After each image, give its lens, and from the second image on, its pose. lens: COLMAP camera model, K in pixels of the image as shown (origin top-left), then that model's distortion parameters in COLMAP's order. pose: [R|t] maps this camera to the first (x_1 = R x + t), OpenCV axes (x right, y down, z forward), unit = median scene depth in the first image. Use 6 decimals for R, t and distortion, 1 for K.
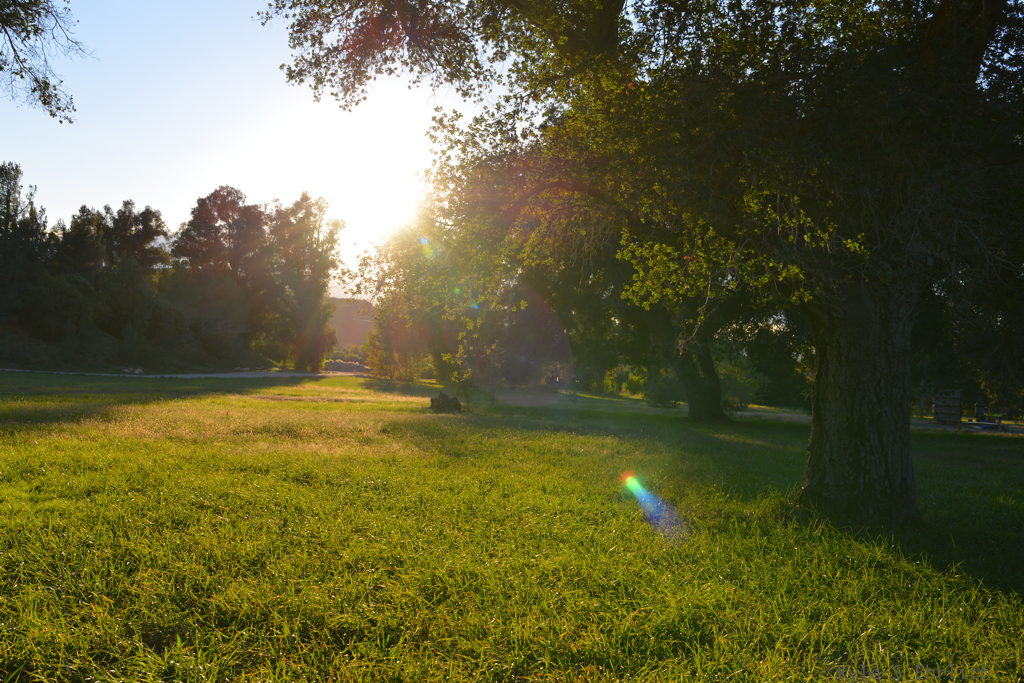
lens RADIAL K [[1199.5, 0, 512.0], [0, 1199.5, 341.5], [0, 0, 1]] dist [0.088904, 0.079851]
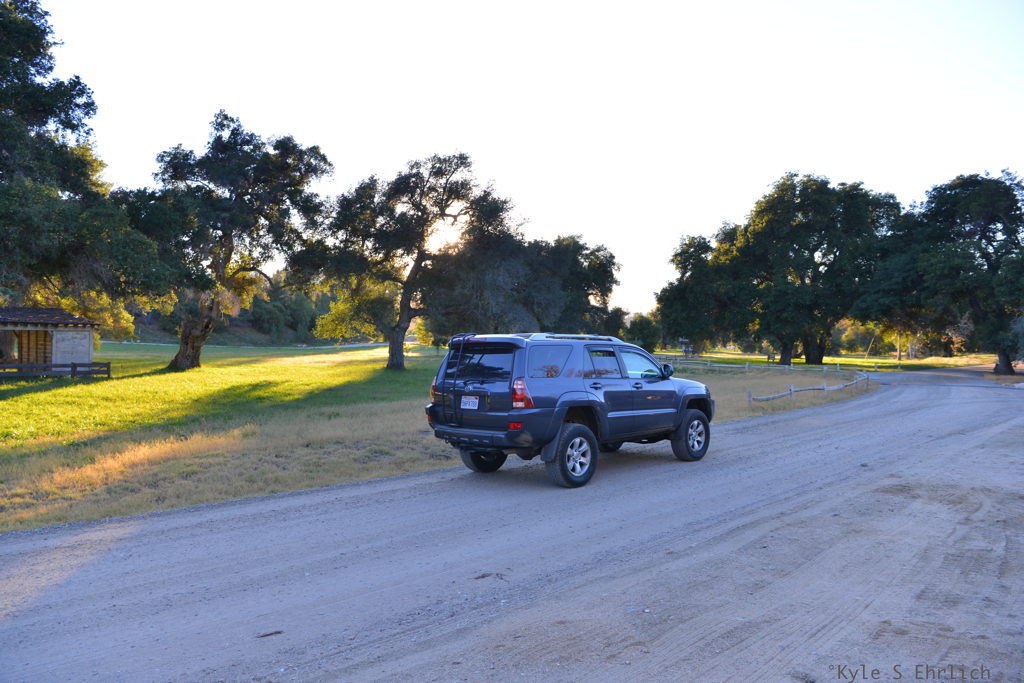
lens RADIAL K [[700.6, 0, 508.7], [0, 700.6, 339.0], [0, 0, 1]] dist [-0.075214, 0.023260]
pose [[0.998936, -0.037912, -0.026248, 0.095679], [0.038641, 0.998866, 0.027825, -0.008502], [0.025163, -0.028810, 0.999268, -0.253884]]
